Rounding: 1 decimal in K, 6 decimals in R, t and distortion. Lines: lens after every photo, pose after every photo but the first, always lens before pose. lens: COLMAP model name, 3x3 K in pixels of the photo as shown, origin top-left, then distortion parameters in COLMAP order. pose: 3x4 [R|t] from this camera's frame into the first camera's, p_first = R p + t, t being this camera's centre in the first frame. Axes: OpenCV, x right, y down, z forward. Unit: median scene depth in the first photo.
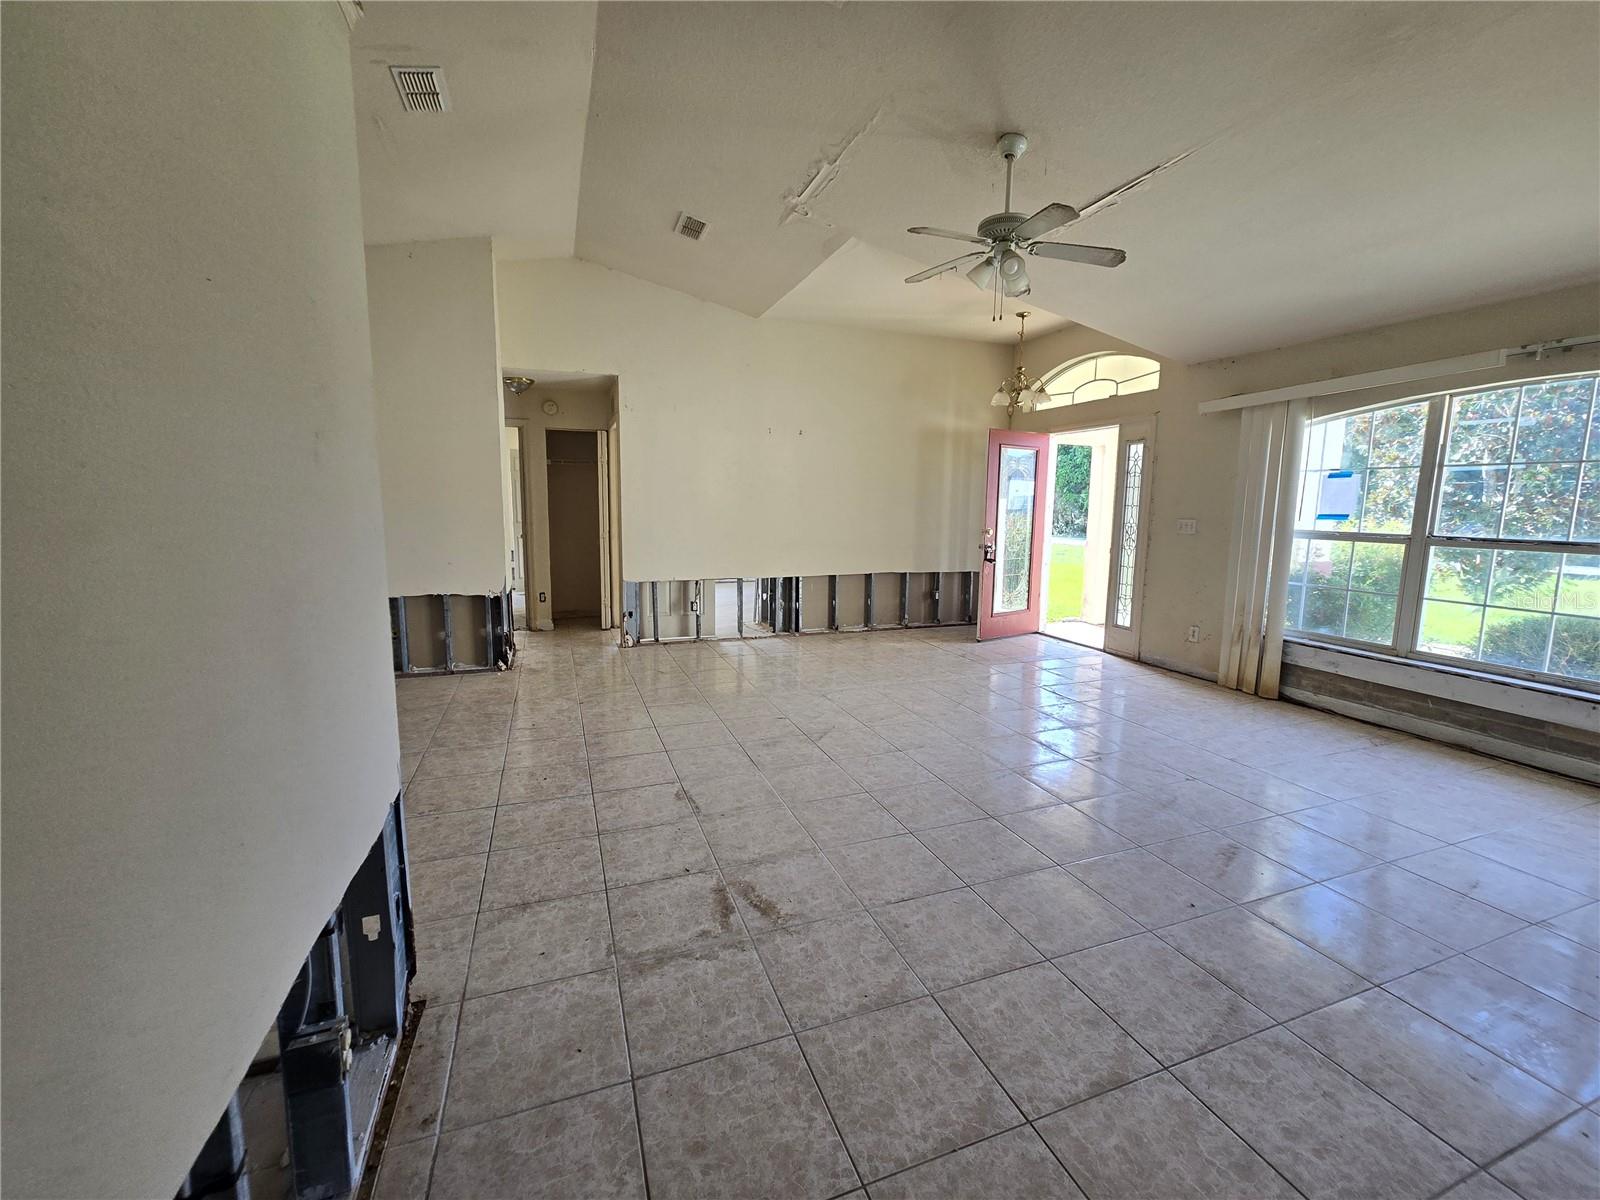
lens RADIAL K [[660.1, 0, 798.9], [0, 660.1, 580.7], [0, 0, 1]] dist [0.001098, -0.000061]
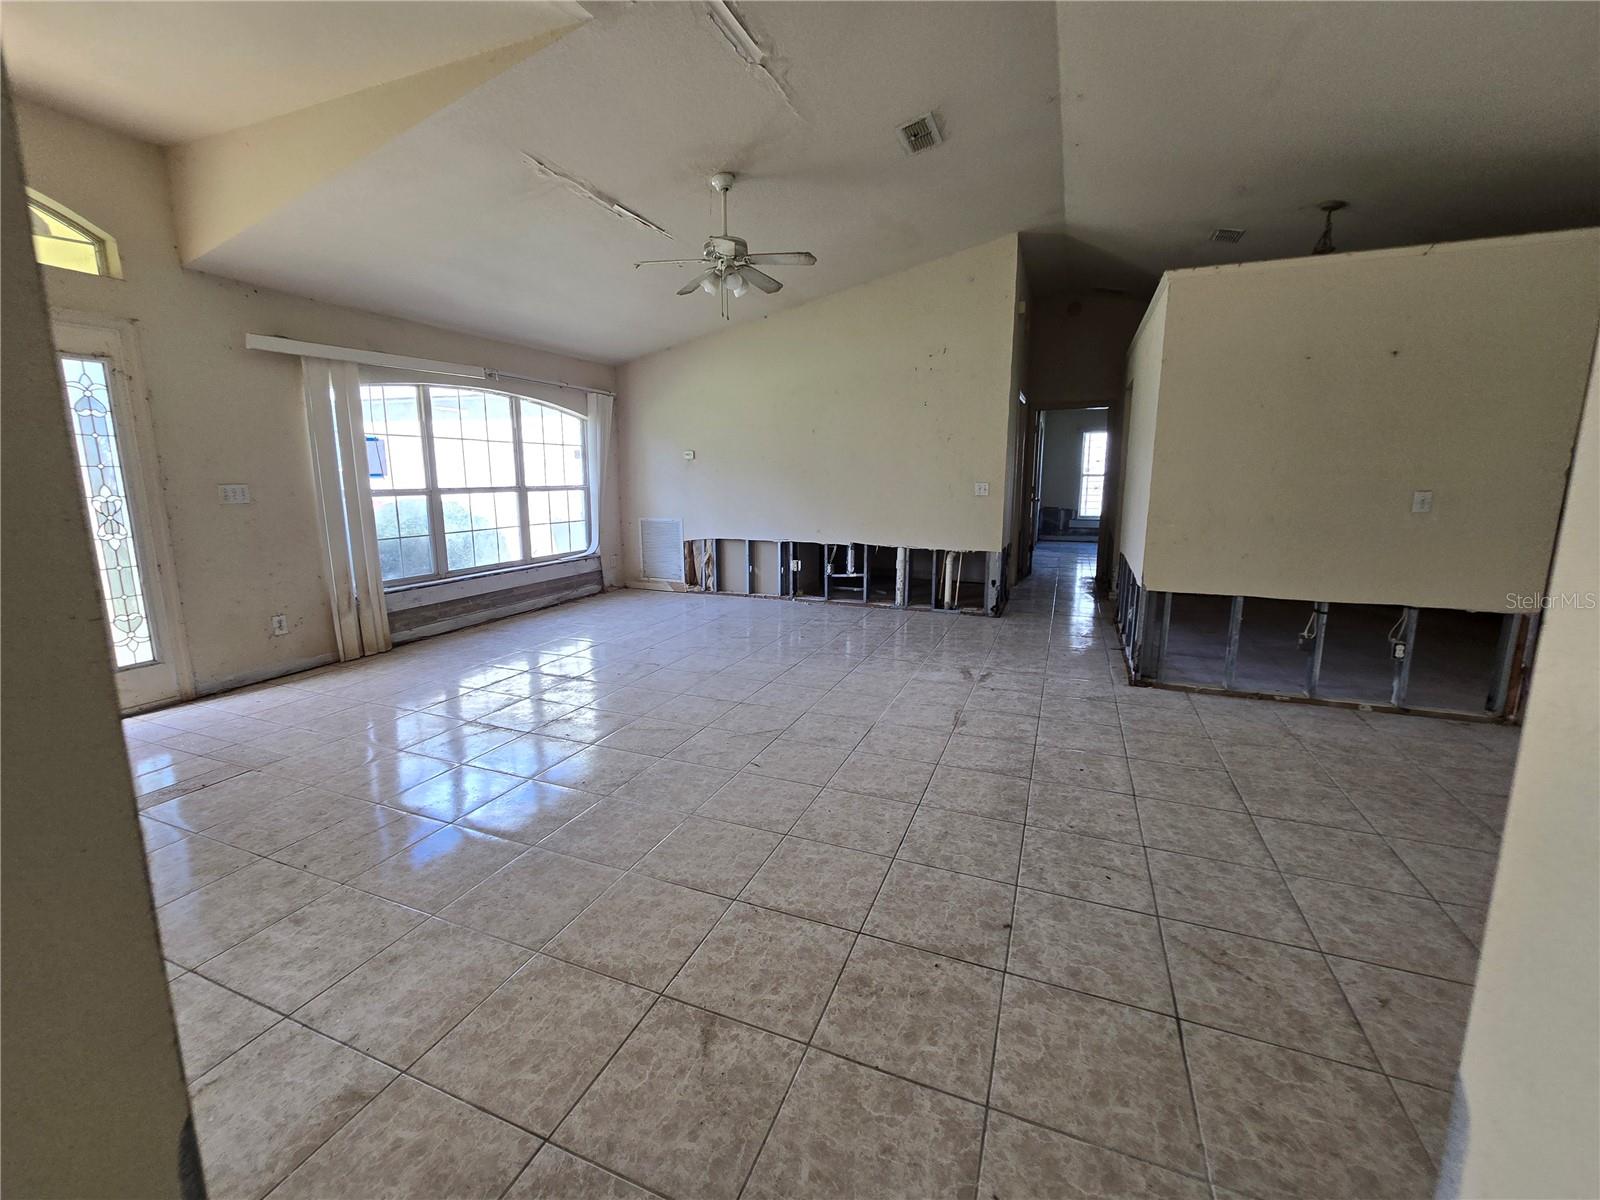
lens RADIAL K [[660.1, 0, 798.9], [0, 660.1, 580.7], [0, 0, 1]] dist [0.001098, -0.000061]
pose [[-0.735175, -0.120245, 0.667127, -0.586388], [0.071930, 0.964748, 0.253155, -0.188691], [-0.674050, 0.234100, -0.700609, 1.602634]]
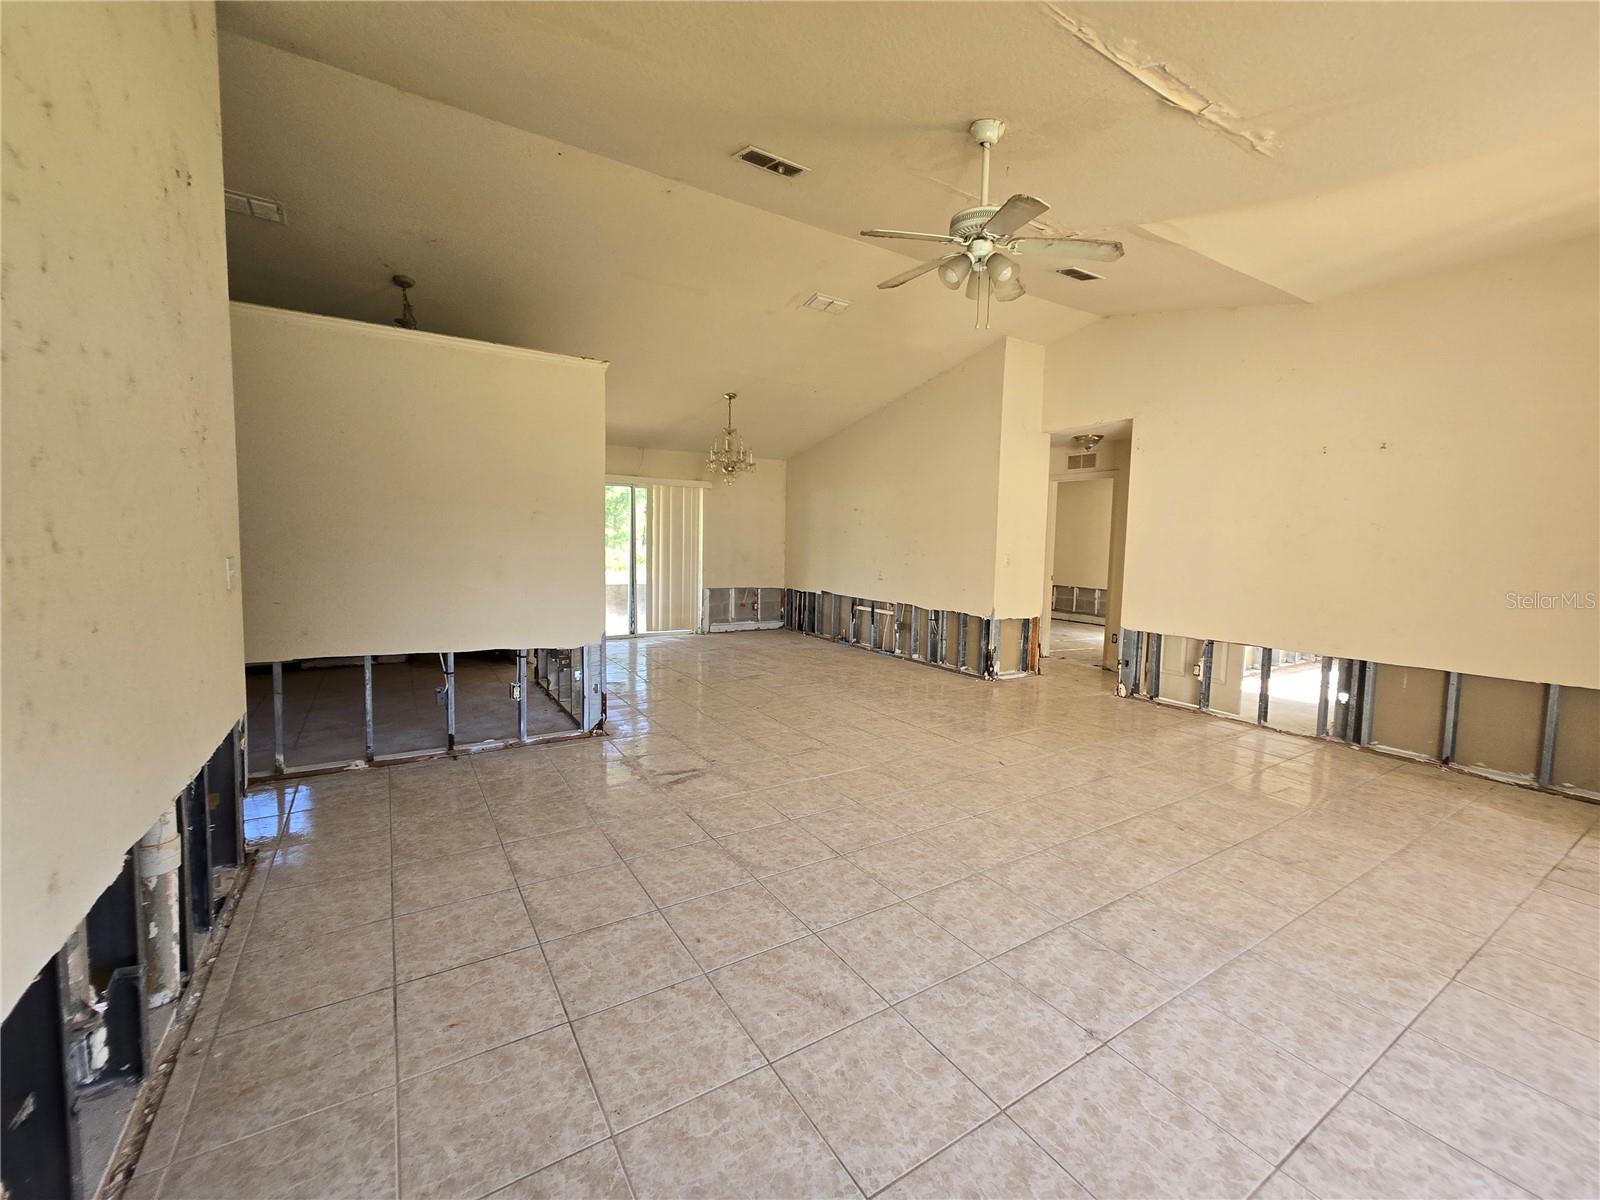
lens RADIAL K [[654.6, 0, 797.8], [0, 654.6, 586.2], [0, 0, 1]] dist [-0.000490, 0.000489]
pose [[0.203780, 0.065997, -0.976790, 0.935948], [-0.134962, 0.990093, 0.038740, -0.052602], [0.969670, 0.123935, 0.210668, 0.530684]]
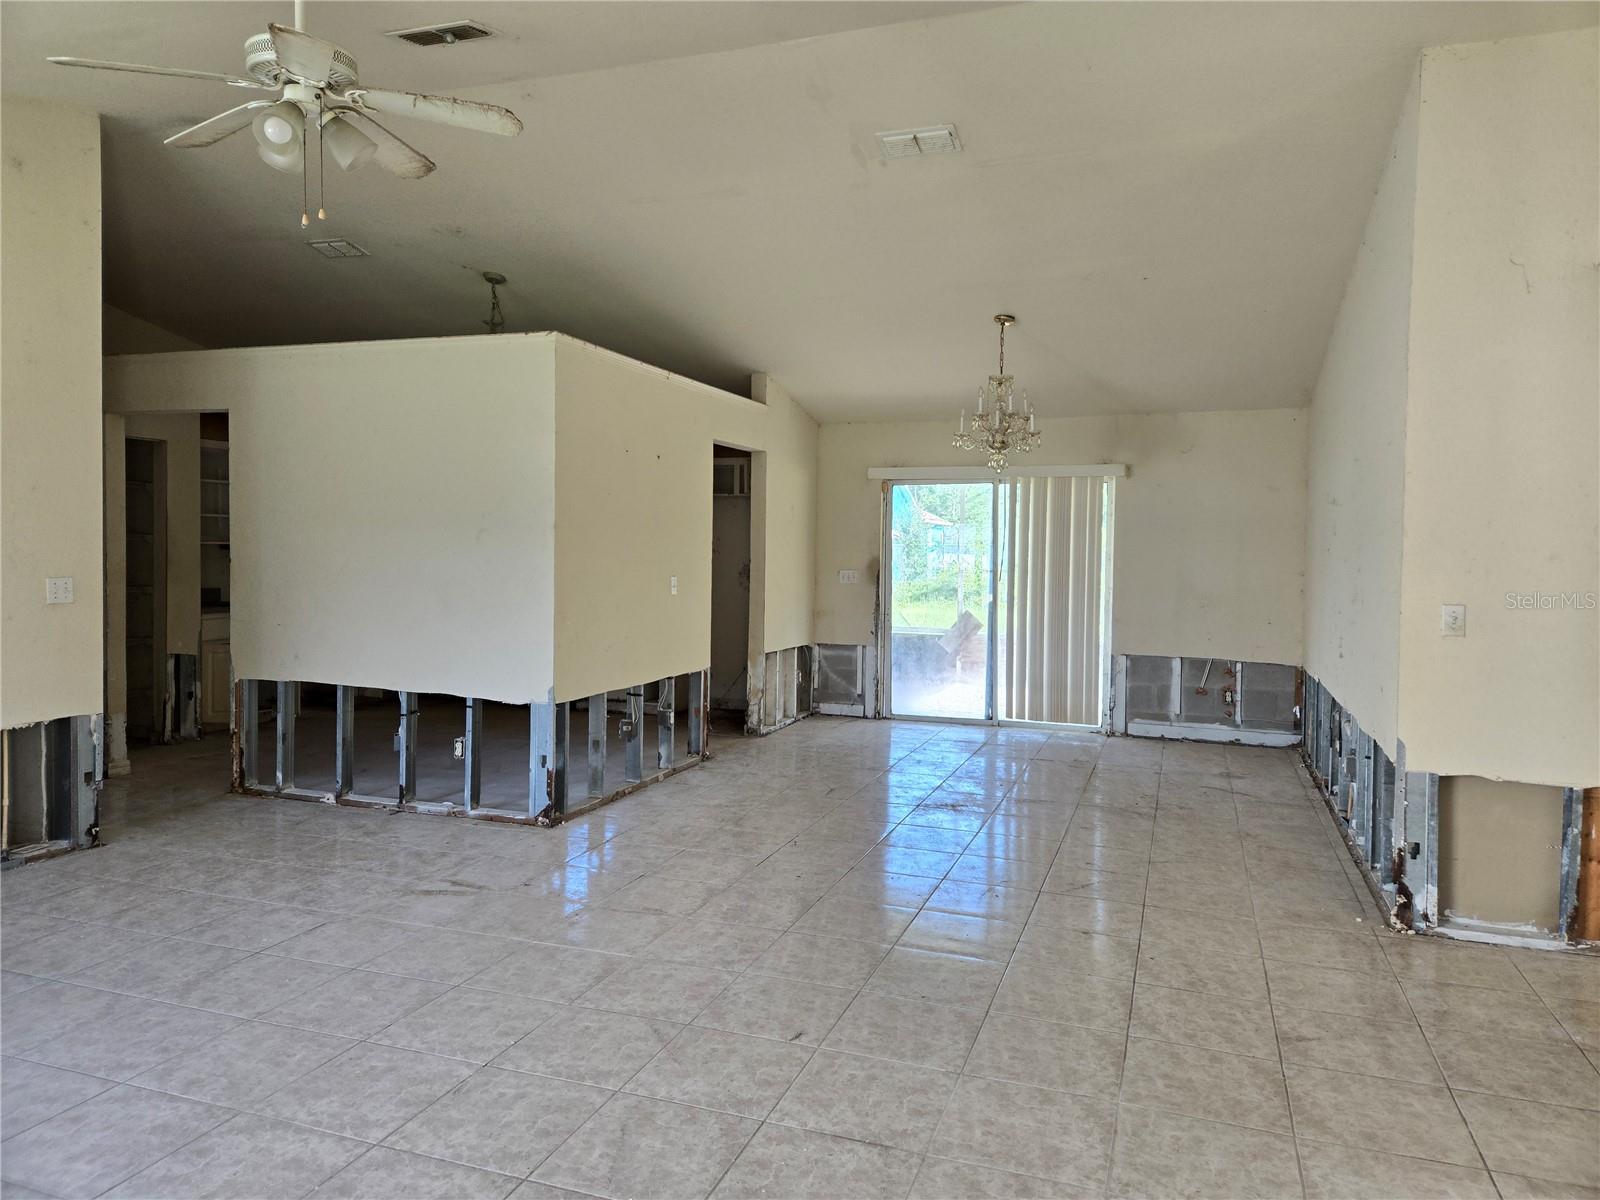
lens RADIAL K [[1064.4, 0, 814.2], [0, 1064.4, 577.3], [0, 0, 1]] dist [0.090651, -0.079739]
pose [[-0.642794, 0.000943, -0.766039, 0.602417], [-0.110573, 0.989413, 0.094002, -0.199837], [0.758017, 0.145127, -0.635884, 1.614014]]
